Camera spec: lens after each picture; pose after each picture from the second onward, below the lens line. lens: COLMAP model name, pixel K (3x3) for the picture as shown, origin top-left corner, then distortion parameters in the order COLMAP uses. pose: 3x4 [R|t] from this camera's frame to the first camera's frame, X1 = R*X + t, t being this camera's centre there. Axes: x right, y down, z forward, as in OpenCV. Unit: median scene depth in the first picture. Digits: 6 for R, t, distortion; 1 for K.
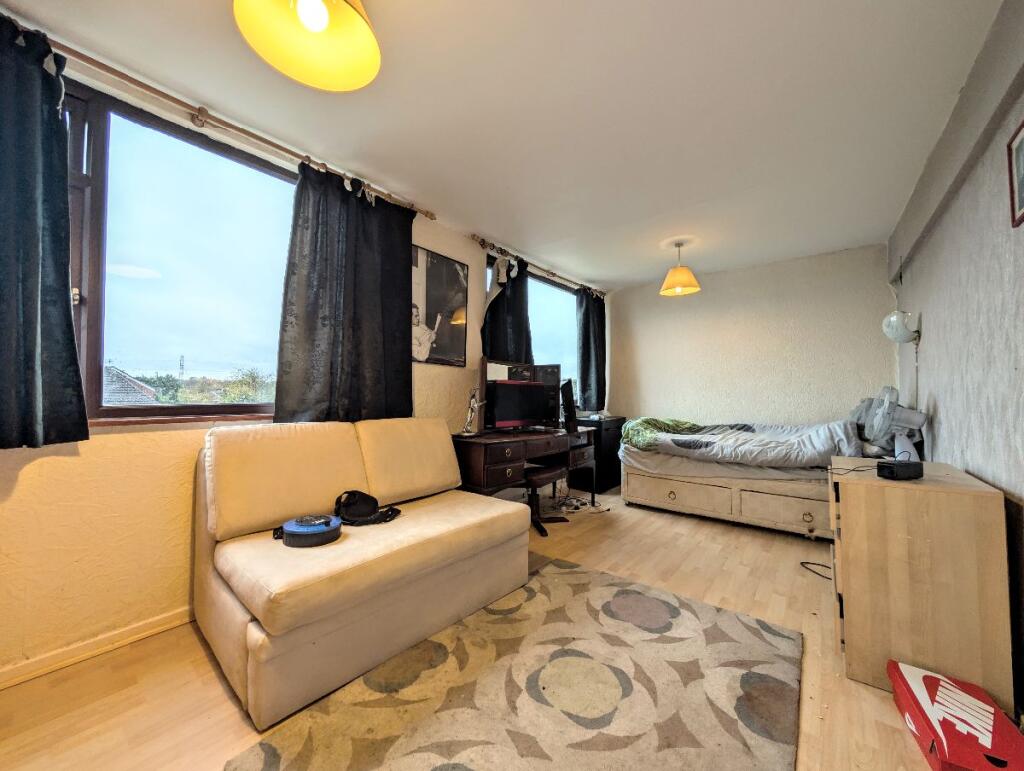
lens RADIAL K [[379.1, 0, 513.2], [0, 379.1, 389.4], [0, 0, 1]] dist [-0.015902, 0.000089]
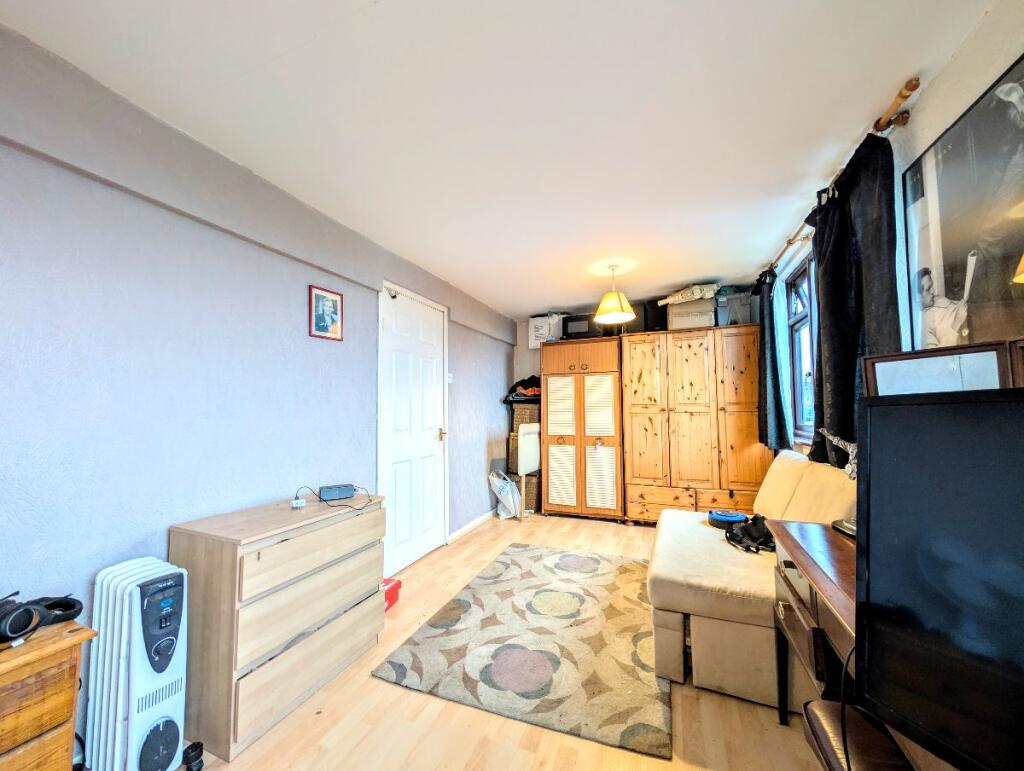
lens RADIAL K [[379.1, 0, 513.2], [0, 379.1, 389.4], [0, 0, 1]] dist [-0.015902, 0.000089]
pose [[-0.955664, -0.010202, -0.294282, 0.714852], [0.009323, 0.997850, -0.064870, -0.047629], [0.294311, -0.064738, -0.953515, 2.160685]]
